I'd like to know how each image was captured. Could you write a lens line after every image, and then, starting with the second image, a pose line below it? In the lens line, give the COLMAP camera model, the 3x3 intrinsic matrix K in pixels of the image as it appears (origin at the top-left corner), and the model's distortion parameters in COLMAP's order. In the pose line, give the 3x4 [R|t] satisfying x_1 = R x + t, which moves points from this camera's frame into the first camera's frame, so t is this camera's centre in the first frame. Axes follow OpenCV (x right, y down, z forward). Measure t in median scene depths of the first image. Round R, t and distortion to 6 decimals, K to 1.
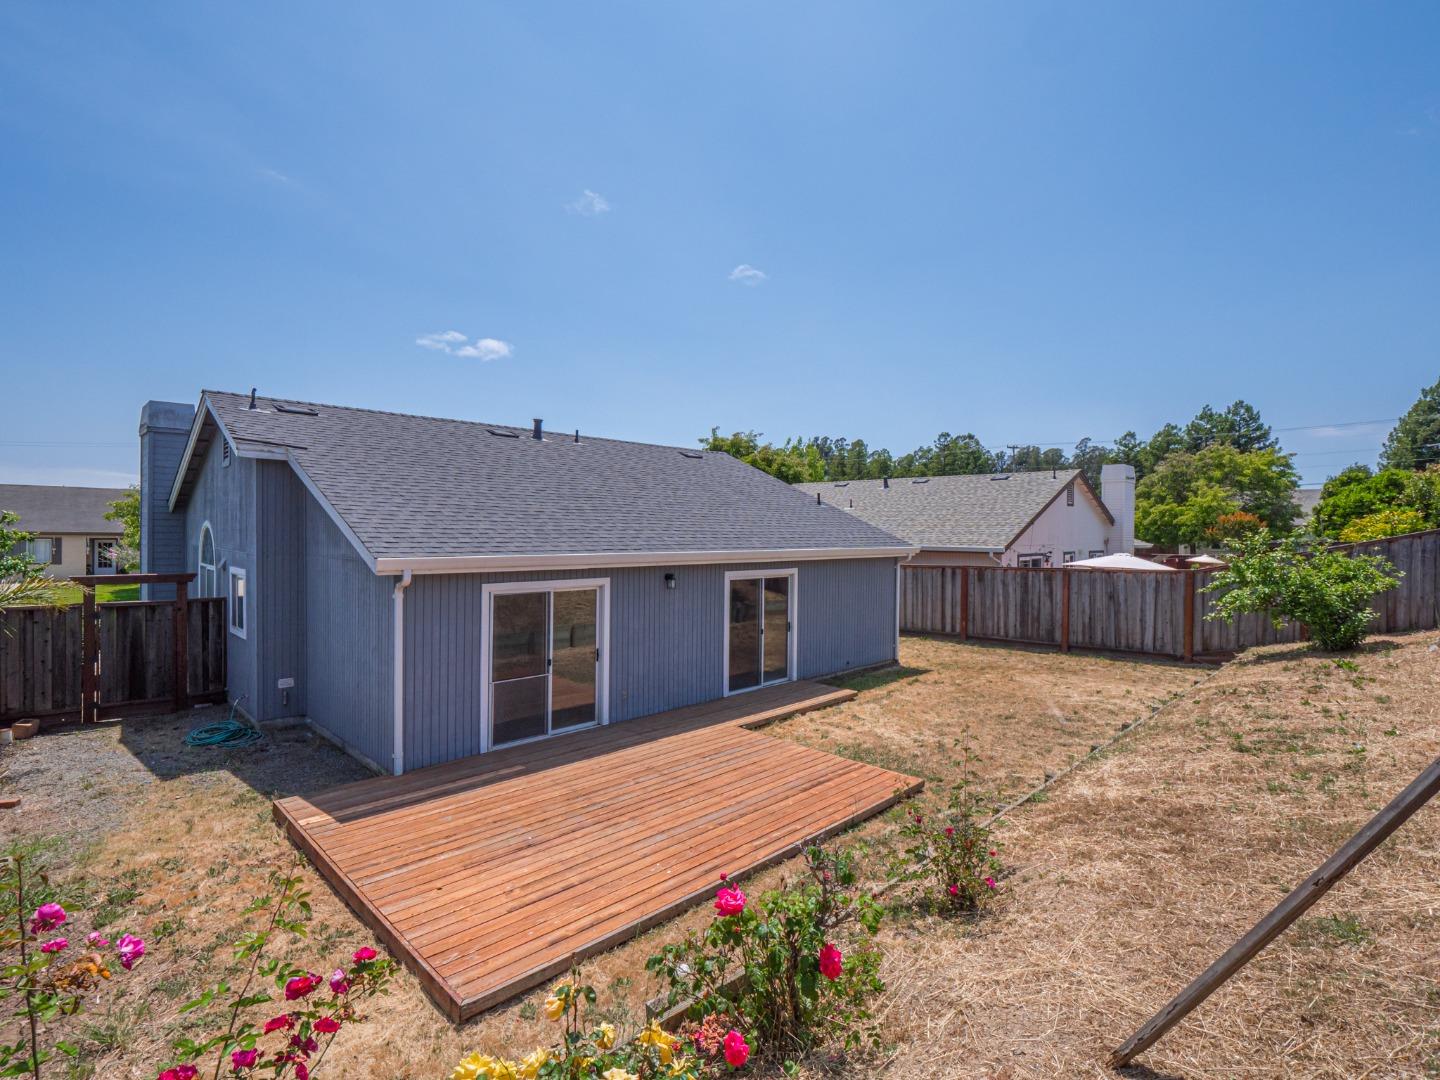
lens RADIAL K [[689.8, 0, 697.4], [0, 689.8, 537.4], [0, 0, 1]] dist [-0.008125, -0.001624]
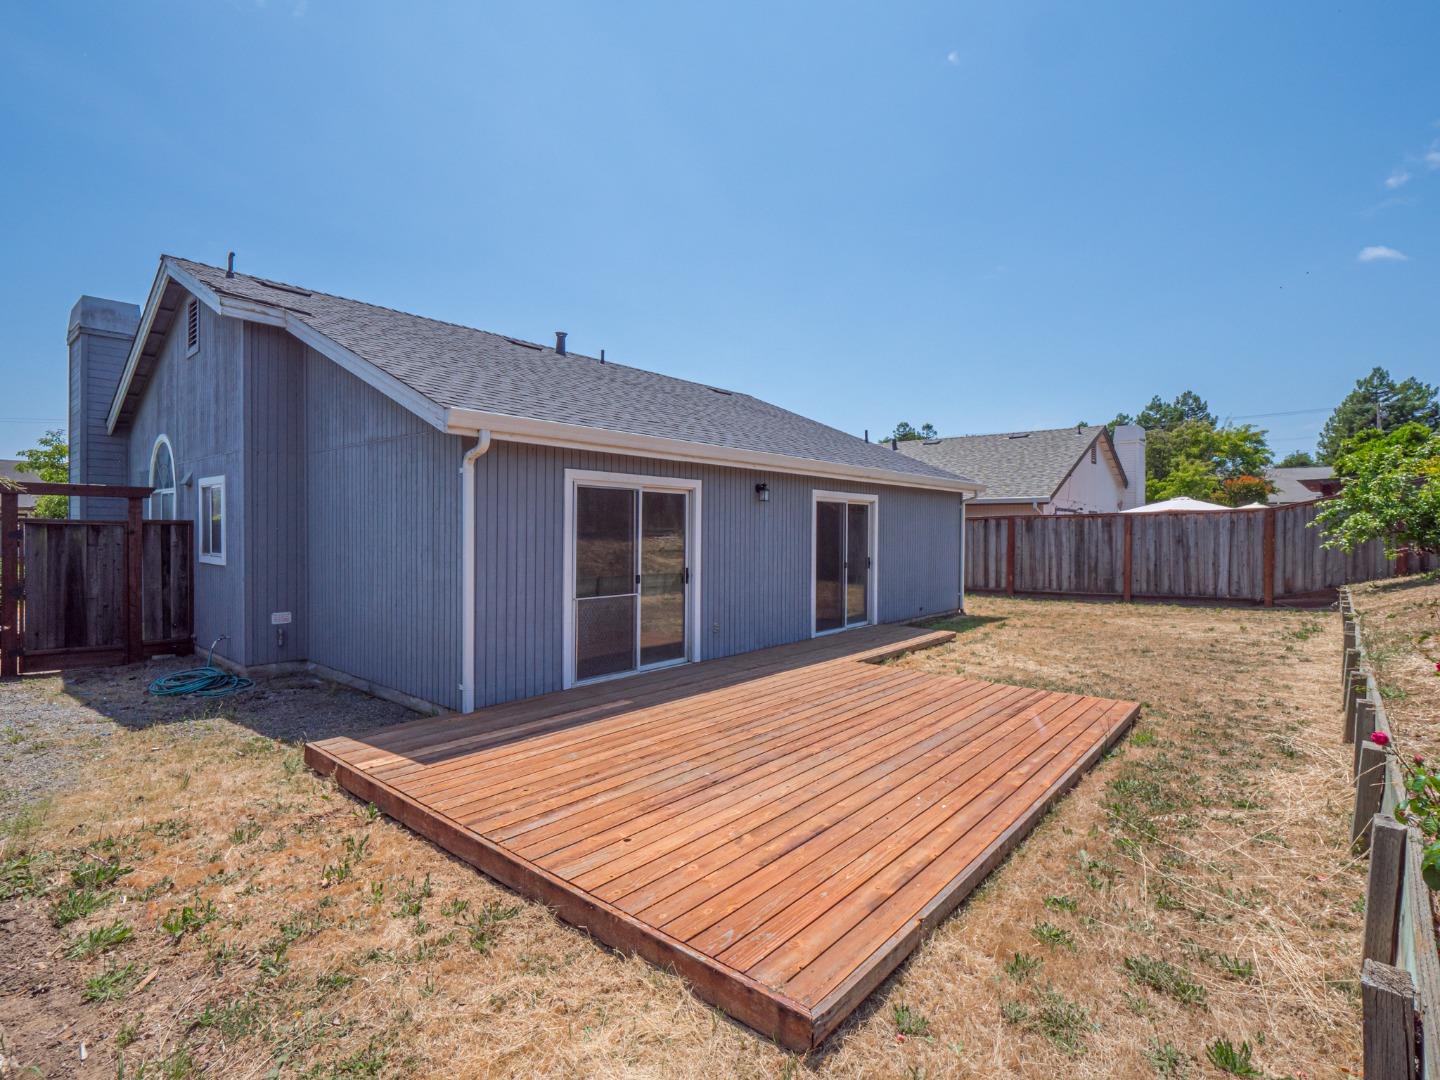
lens RADIAL K [[702.3, 0, 712.9], [0, 702.3, 526.3], [0, 0, 1]] dist [-0.005975, -0.002391]
pose [[0.996873, -0.003434, 0.078950, -0.177109], [0.003626, 0.999991, -0.002289, 0.112729], [-0.078941, 0.002568, 0.996876, 0.174161]]
